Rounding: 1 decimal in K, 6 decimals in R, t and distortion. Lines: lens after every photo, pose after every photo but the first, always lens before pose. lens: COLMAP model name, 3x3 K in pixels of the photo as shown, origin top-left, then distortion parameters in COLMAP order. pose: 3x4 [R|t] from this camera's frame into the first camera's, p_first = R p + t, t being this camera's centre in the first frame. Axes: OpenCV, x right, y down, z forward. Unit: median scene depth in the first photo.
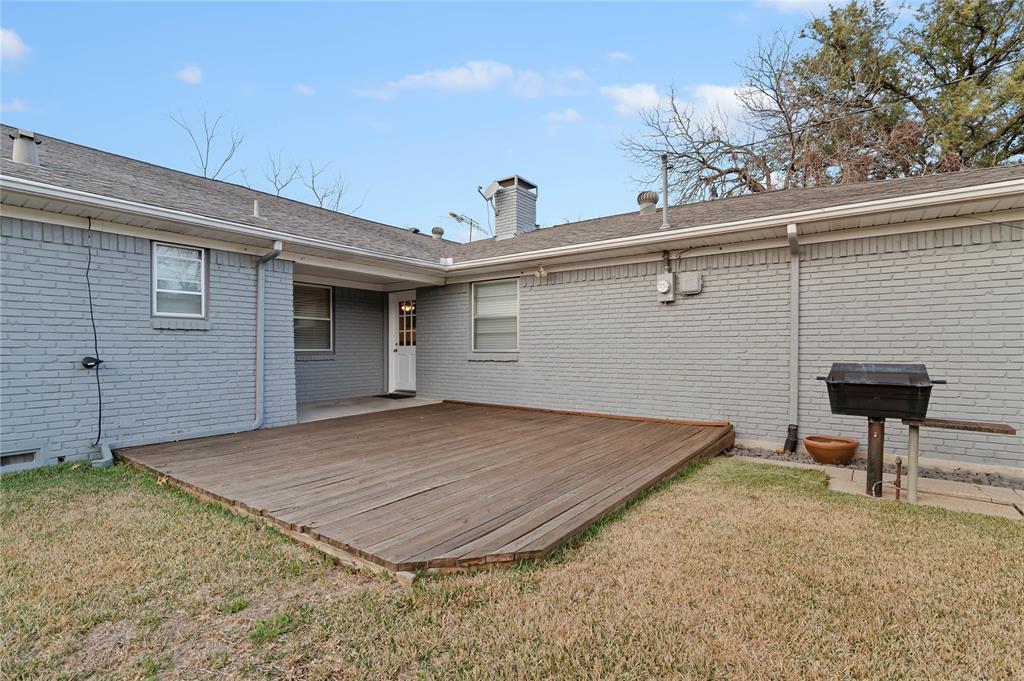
lens RADIAL K [[470.5, 0, 510.8], [0, 470.5, 343.2], [0, 0, 1]] dist [-0.004758, 0.001513]
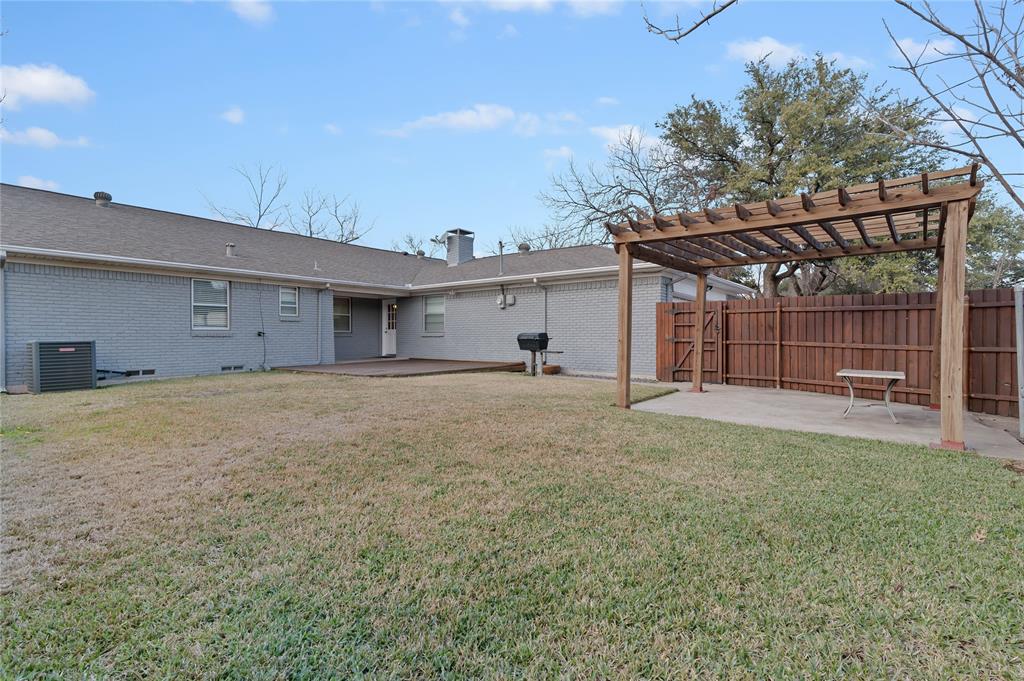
lens RADIAL K [[470.5, 0, 513.9], [0, 470.5, 339.1], [0, 0, 1]] dist [-0.004758, 0.001513]
pose [[0.999621, -0.000209, -0.027541, 0.333648], [0.000637, 0.999879, 0.015537, 0.017107], [0.027535, -0.015549, 0.999500, -0.889247]]
